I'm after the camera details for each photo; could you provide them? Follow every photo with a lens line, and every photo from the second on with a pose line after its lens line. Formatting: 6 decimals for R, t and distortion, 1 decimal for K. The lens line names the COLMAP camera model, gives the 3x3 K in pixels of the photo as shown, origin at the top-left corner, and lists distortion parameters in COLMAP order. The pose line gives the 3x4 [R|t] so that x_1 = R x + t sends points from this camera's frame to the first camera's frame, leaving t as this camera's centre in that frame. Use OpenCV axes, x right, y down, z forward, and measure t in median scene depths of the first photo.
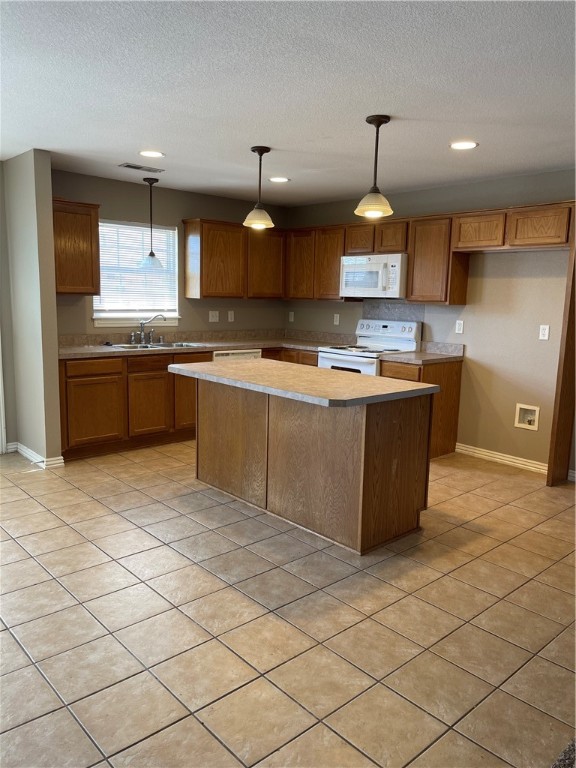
lens RADIAL K [[578.9, 0, 296.1], [0, 578.9, 382.8], [0, 0, 1]] dist [0.074385, -0.100039]
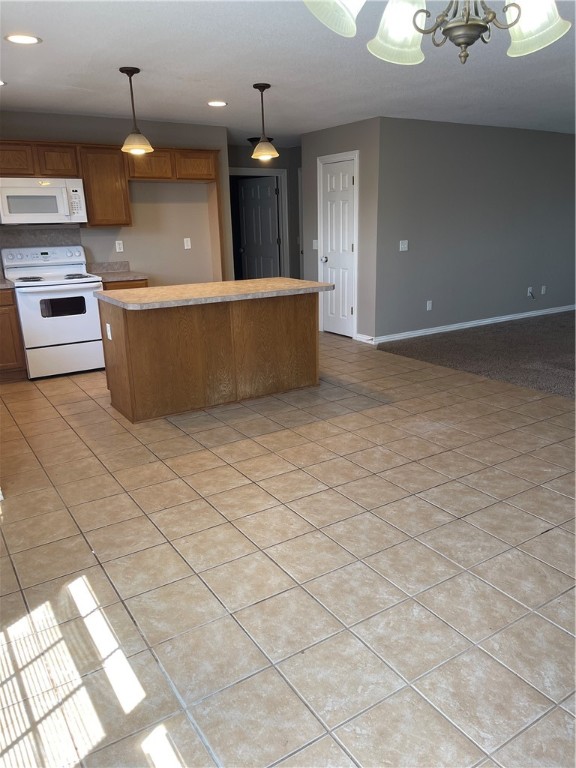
lens RADIAL K [[578.9, 0, 296.1], [0, 578.9, 382.8], [0, 0, 1]] dist [0.074385, -0.100039]
pose [[0.159861, -0.294826, 0.942084, -0.859660], [0.175896, 0.947592, 0.266702, -0.088198], [-0.971342, 0.123074, 0.203341, 0.461960]]
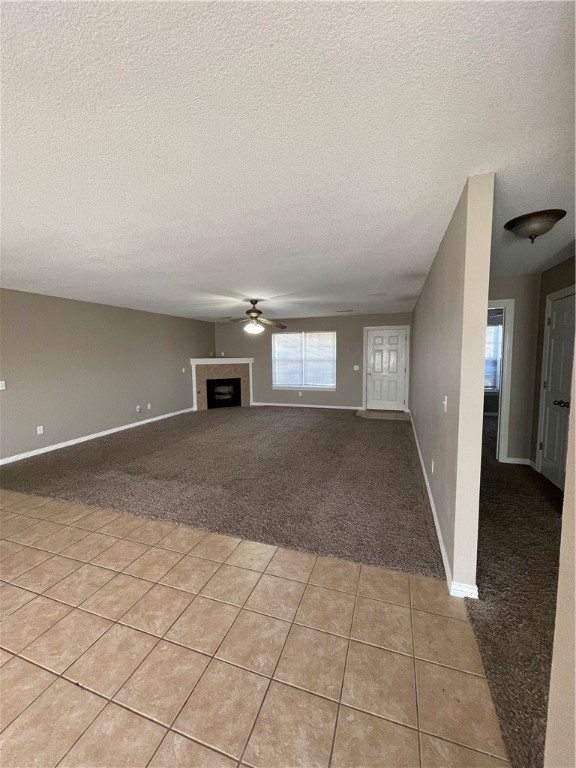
lens RADIAL K [[307.9, 0, 288.0], [0, 307.9, 384.0], [0, 0, 1]] dist [0.000085, 0.000020]
pose [[-0.476499, -0.104975, 0.872886, -0.587220], [0.136055, 0.972081, 0.191175, -0.045475], [-0.868584, 0.209855, -0.448913, 0.158215]]
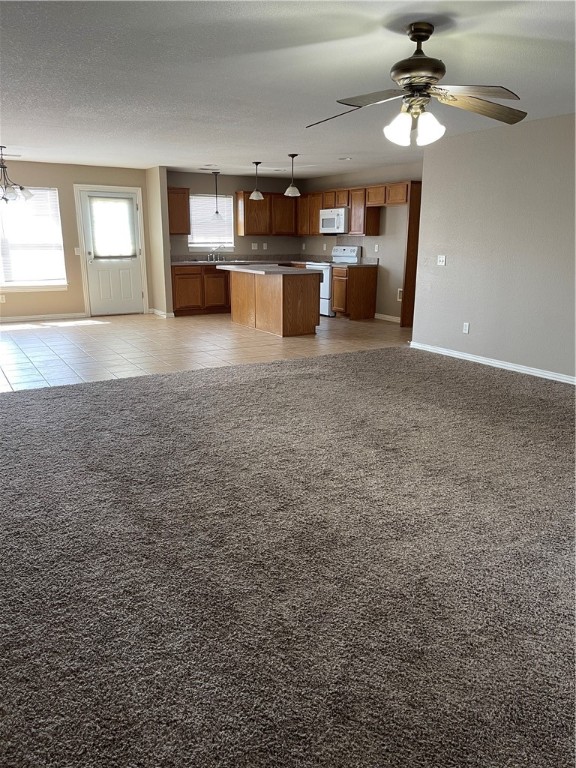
lens RADIAL K [[583.3, 0, 289.7], [0, 583.3, 403.4], [0, 0, 1]] dist [0.002935, -0.000011]
pose [[0.978058, 0.037804, -0.204874, 0.415214], [-0.012648, 0.992359, 0.122732, 0.169068], [0.207948, -0.117448, 0.971063, -0.910124]]
